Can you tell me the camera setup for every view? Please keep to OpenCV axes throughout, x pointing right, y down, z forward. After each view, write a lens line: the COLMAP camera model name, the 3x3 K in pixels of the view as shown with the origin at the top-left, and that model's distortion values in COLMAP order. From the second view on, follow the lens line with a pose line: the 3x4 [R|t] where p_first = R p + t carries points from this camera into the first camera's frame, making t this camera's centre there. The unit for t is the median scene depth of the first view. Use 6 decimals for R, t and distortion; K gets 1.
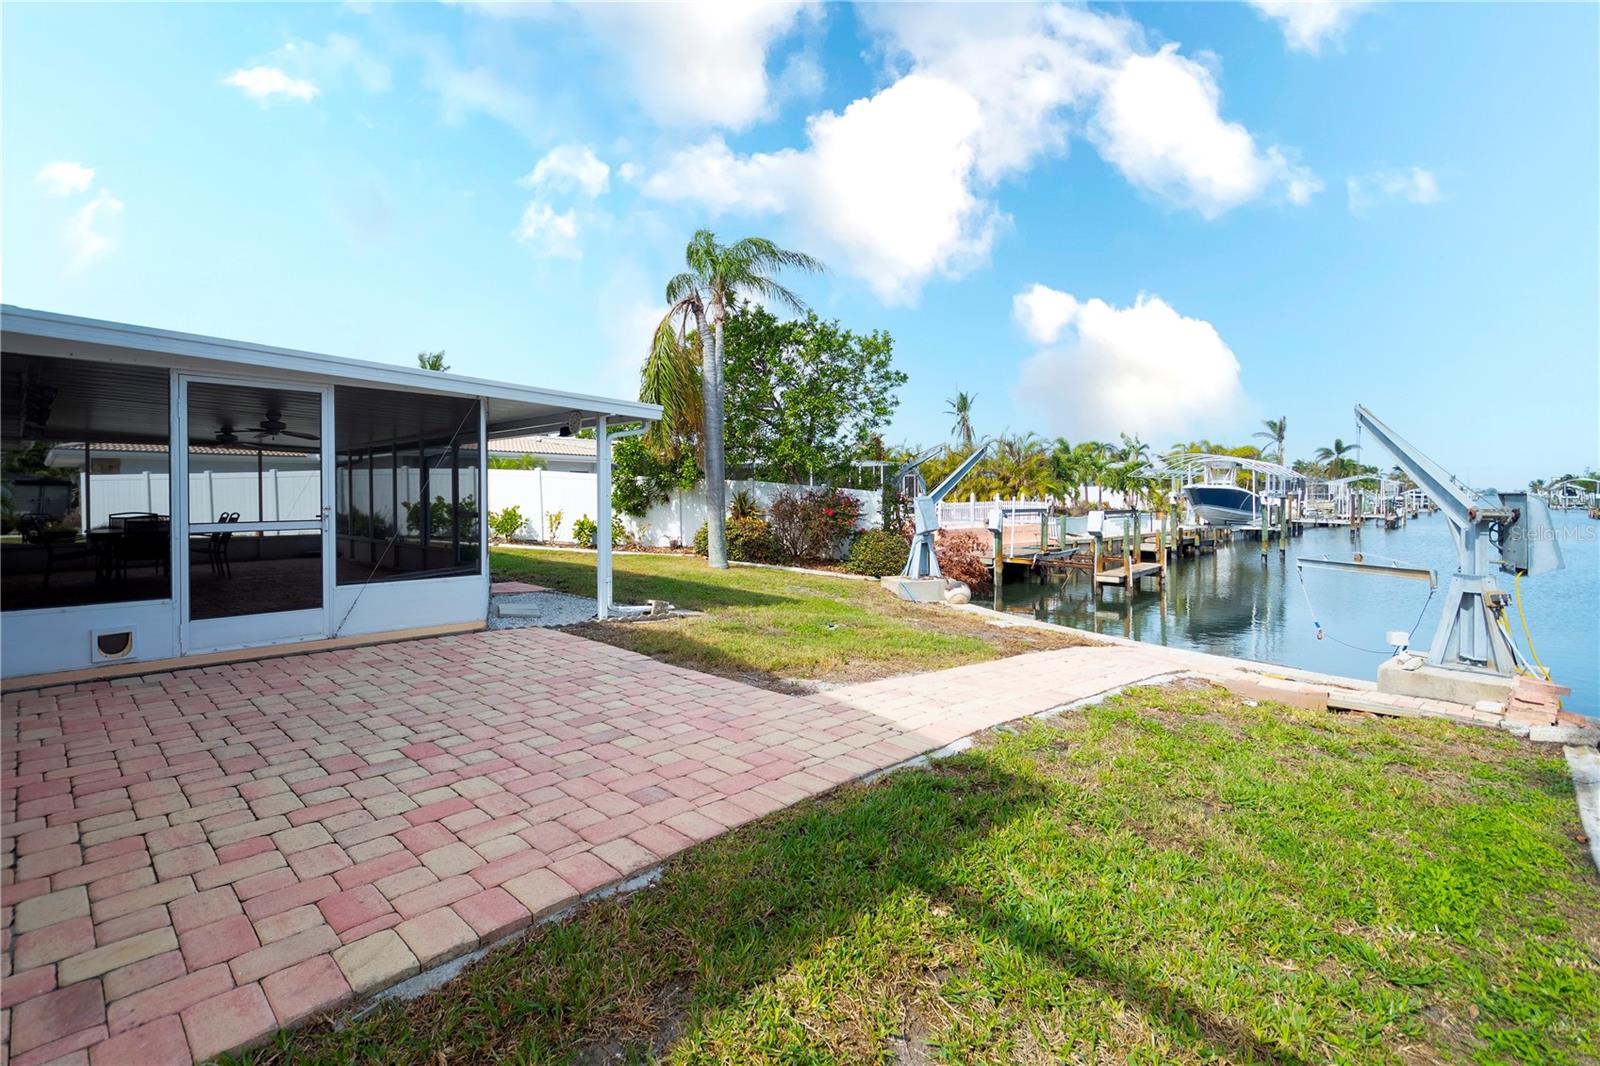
lens RADIAL K [[726.7, 0, 774.4], [0, 726.7, 514.2], [0, 0, 1]] dist [0.000990, -0.011126]
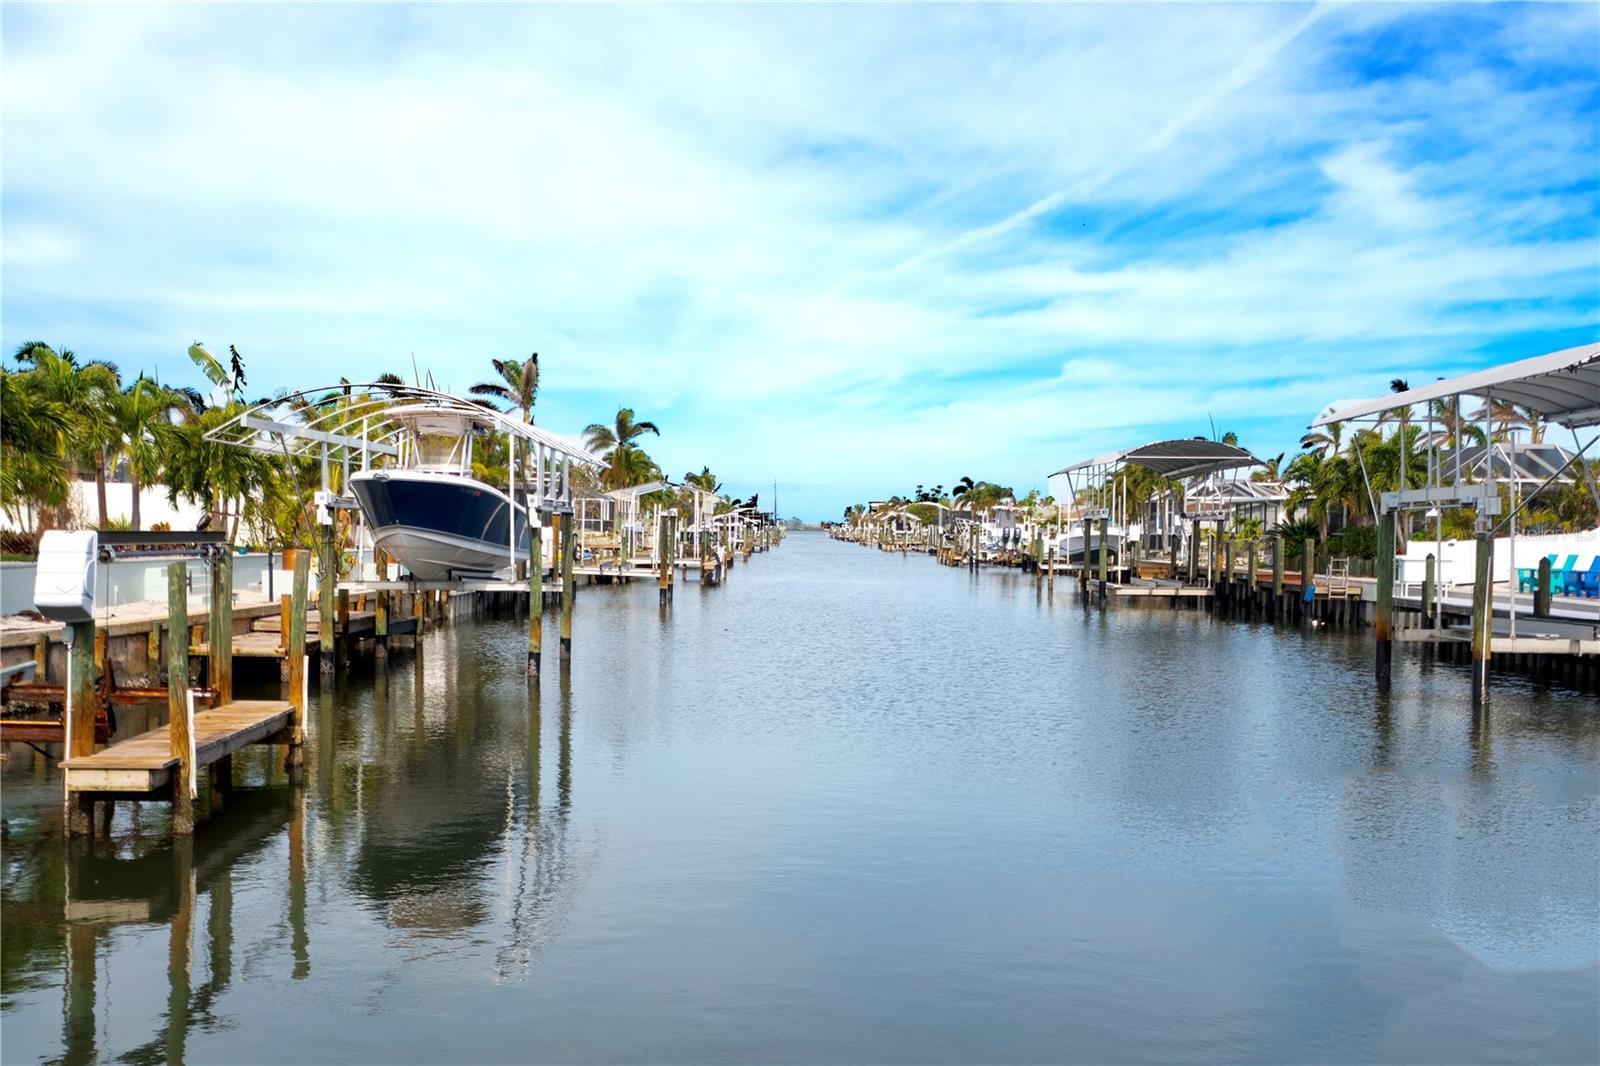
lens RADIAL K [[1640.7, 0, 800.0], [0, 1640.7, 533.0], [0, 0, 1]] dist [-0.001856, 0.000454]
pose [[0.706769, 0.009248, 0.707384, 0.126265], [0.004096, 0.999844, -0.017163, 0.005059], [-0.707433, 0.015027, 0.706621, 0.233327]]
